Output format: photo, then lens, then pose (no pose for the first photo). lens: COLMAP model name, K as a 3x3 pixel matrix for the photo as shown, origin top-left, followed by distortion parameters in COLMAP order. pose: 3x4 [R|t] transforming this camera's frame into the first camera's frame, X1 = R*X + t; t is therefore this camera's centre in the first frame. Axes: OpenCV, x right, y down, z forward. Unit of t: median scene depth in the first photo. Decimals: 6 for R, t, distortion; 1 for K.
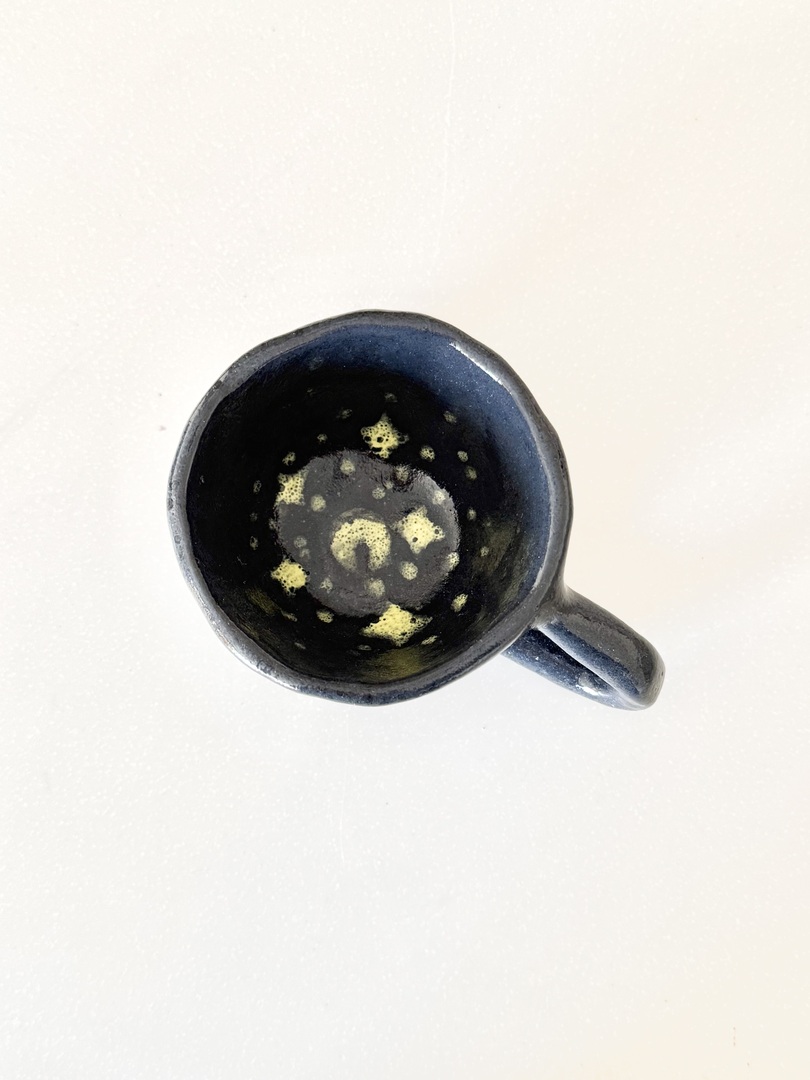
lens RADIAL K [[1231.4, 0, 408.0], [0, 1231.4, 529.6], [0, 0, 1]] dist [0.002870, 0.000000]
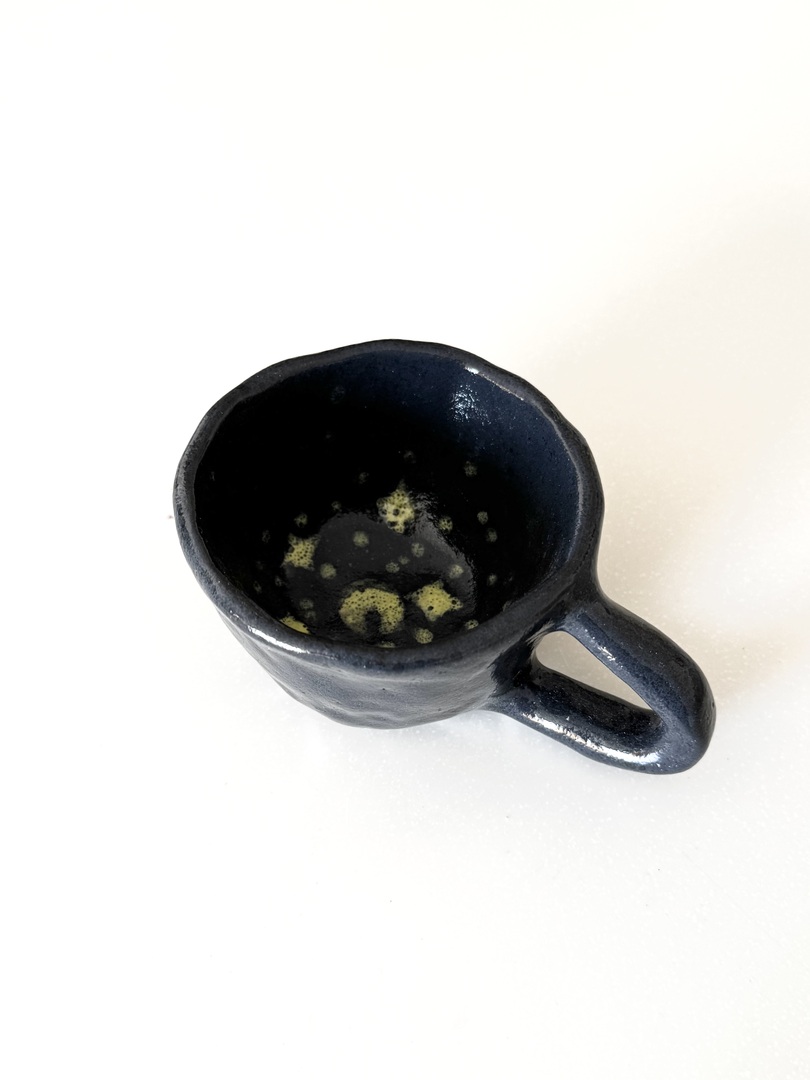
lens RADIAL K [[1231.4, 0, 402.1], [0, 1231.4, 536.0], [0, 0, 1]] dist [0.002870, 0.000000]
pose [[0.999551, 0.029579, -0.004823, -0.012802], [-0.028305, 0.878831, -0.476293, 0.402026], [-0.009850, 0.476216, 0.879273, 0.161267]]
